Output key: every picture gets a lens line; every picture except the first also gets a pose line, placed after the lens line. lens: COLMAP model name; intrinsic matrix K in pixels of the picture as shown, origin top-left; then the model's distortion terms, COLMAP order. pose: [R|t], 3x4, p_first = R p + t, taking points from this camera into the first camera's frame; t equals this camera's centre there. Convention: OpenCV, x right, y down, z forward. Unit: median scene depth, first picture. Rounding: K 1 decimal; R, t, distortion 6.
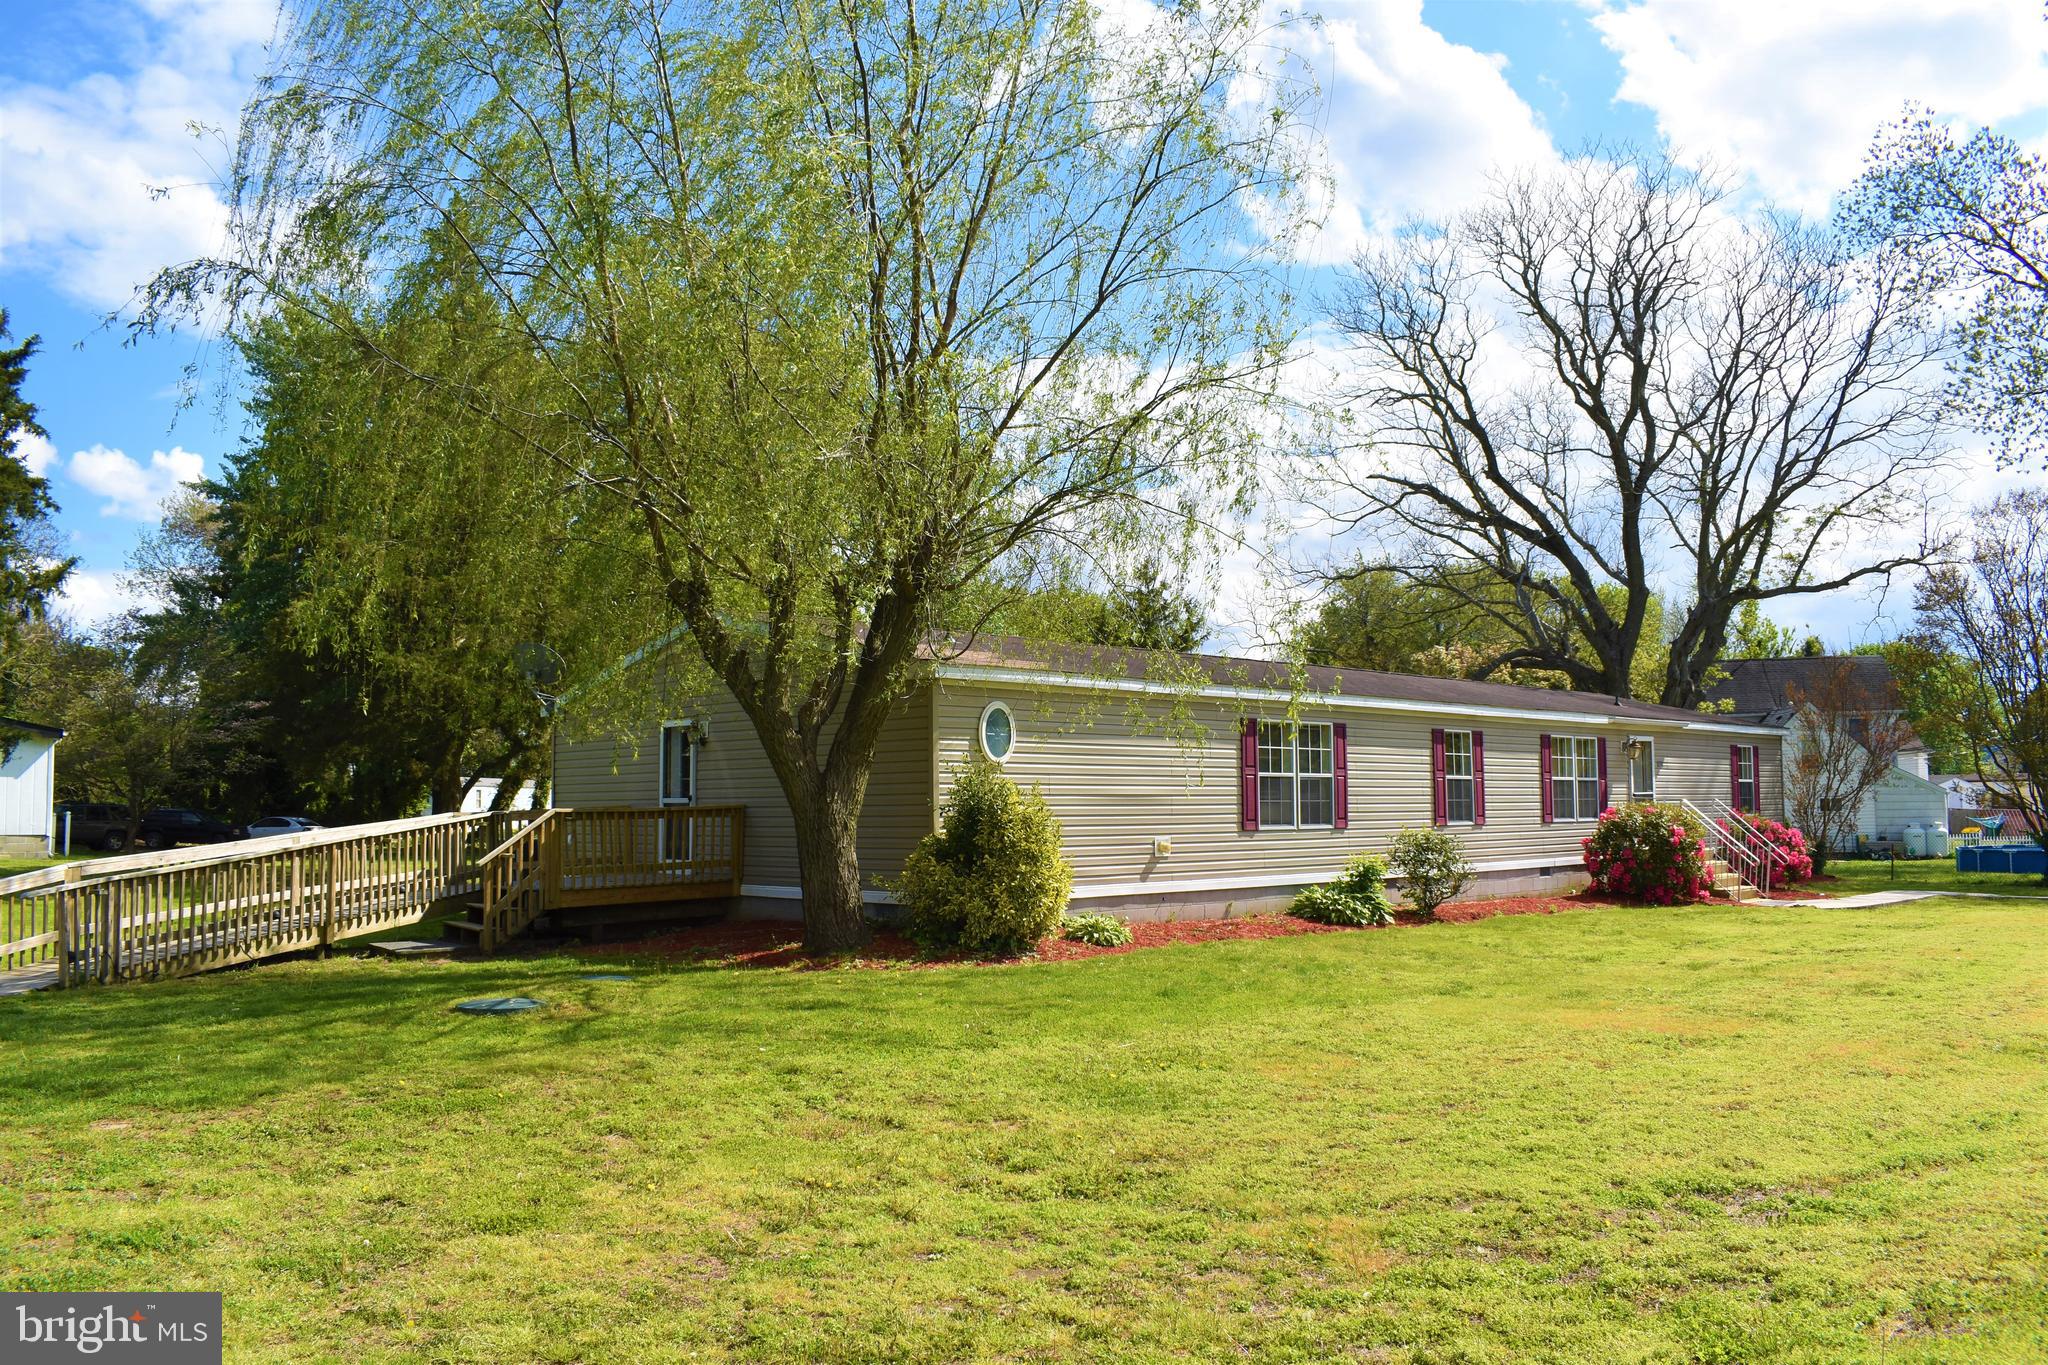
lens RADIAL K [[1600.6, 0, 1037.5], [0, 1600.6, 667.3], [0, 0, 1]] dist [-0.097161, 0.013767]
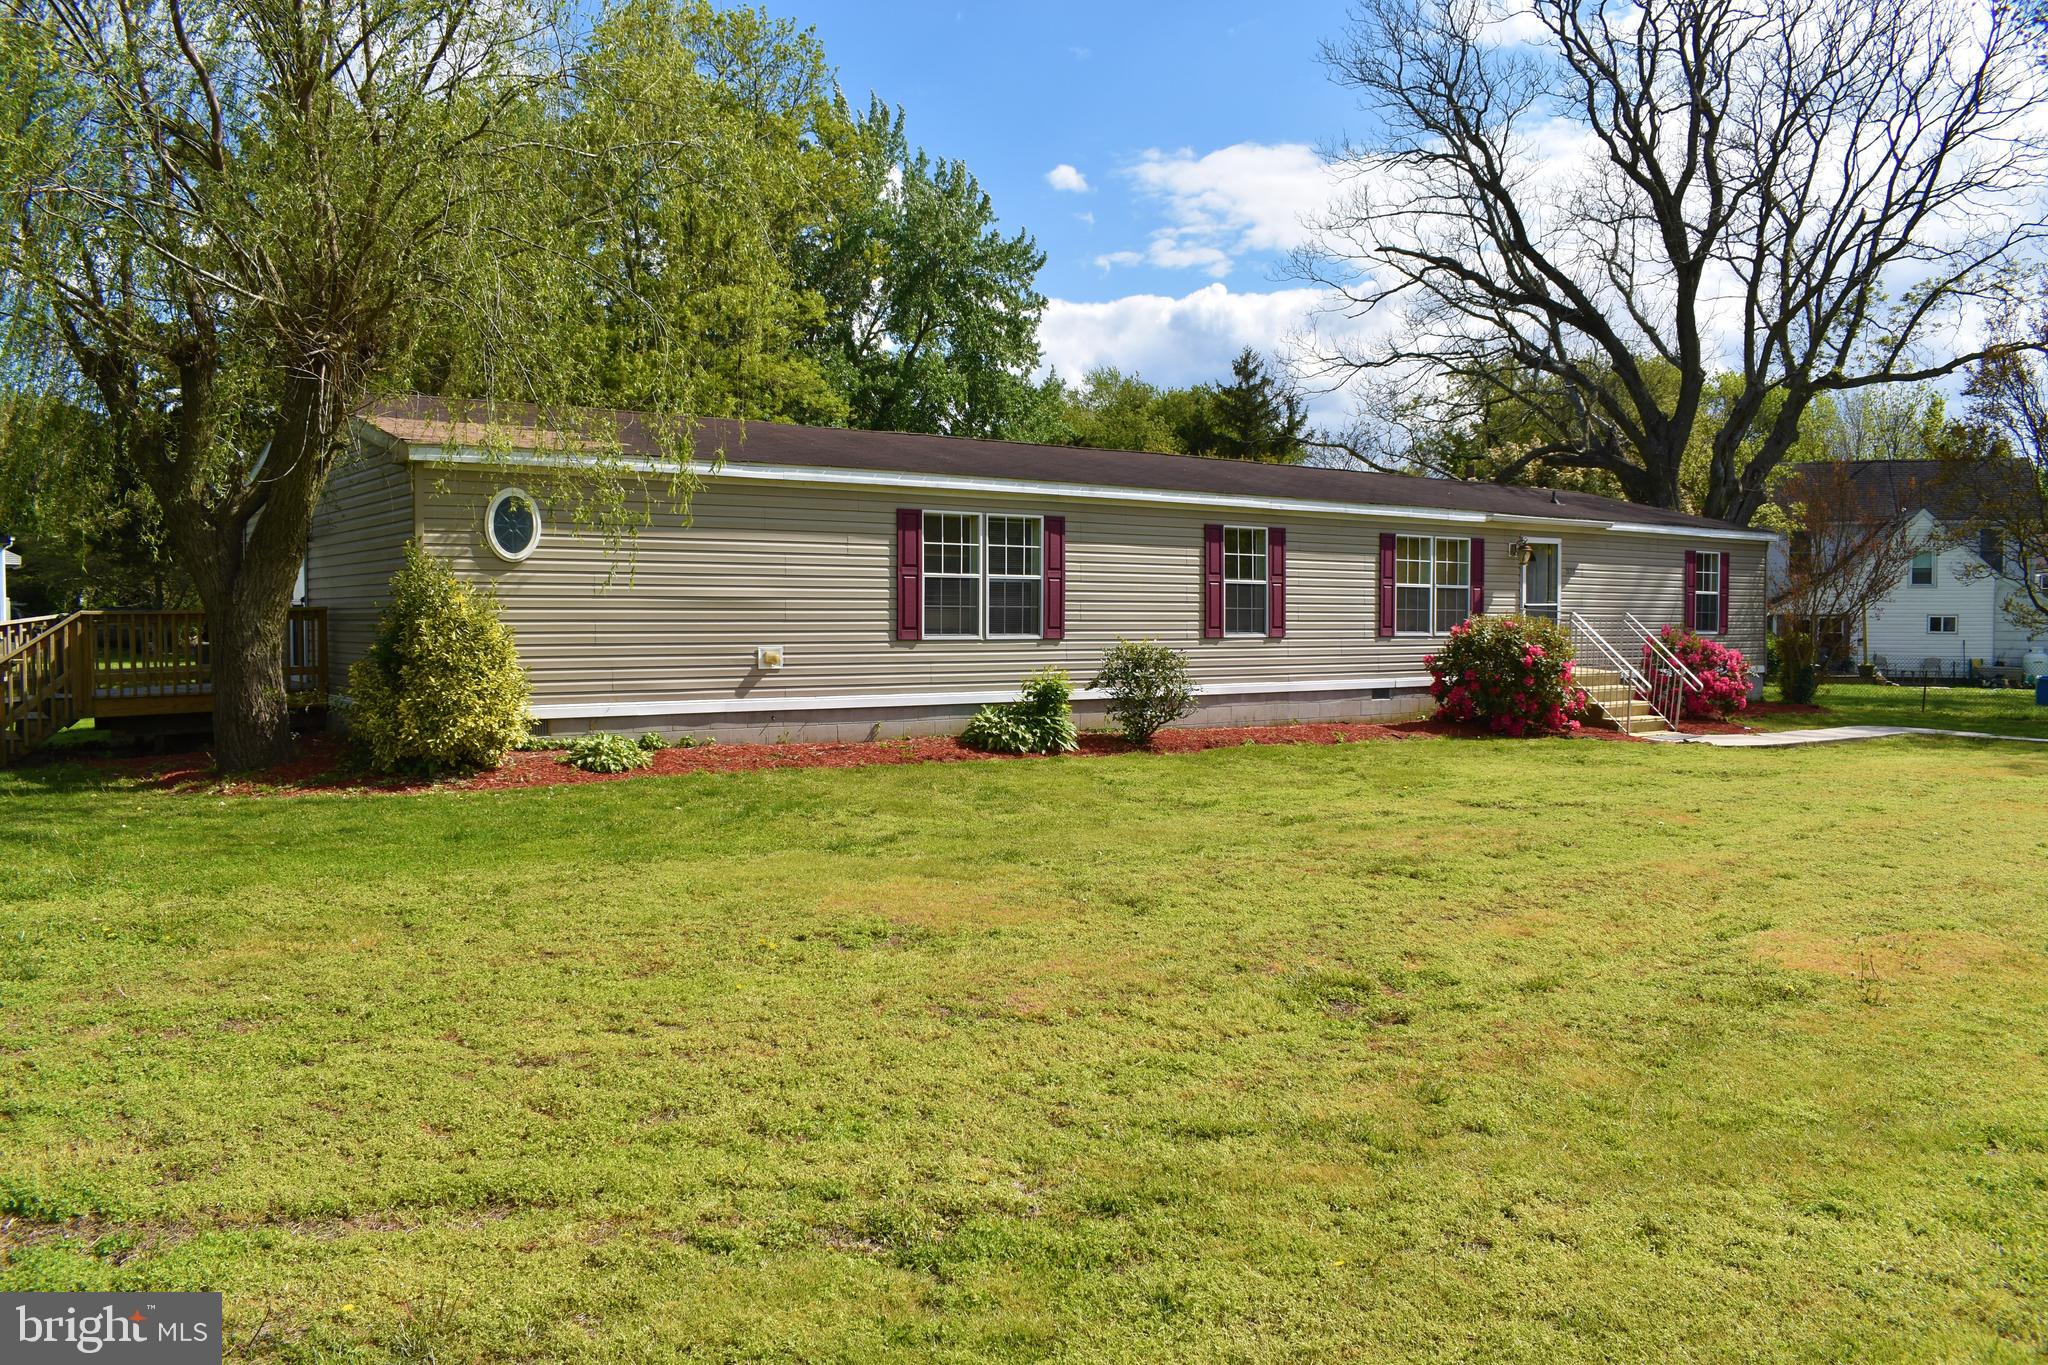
lens RADIAL K [[1600.6, 0, 1012.4], [0, 1600.6, 690.1], [0, 0, 1]] dist [-0.097161, 0.013767]
pose [[0.990646, 0.015485, -0.135579, 0.243242], [0.002962, 0.990867, 0.134813, 0.010250], [0.136428, -0.133953, 0.981552, 0.125977]]
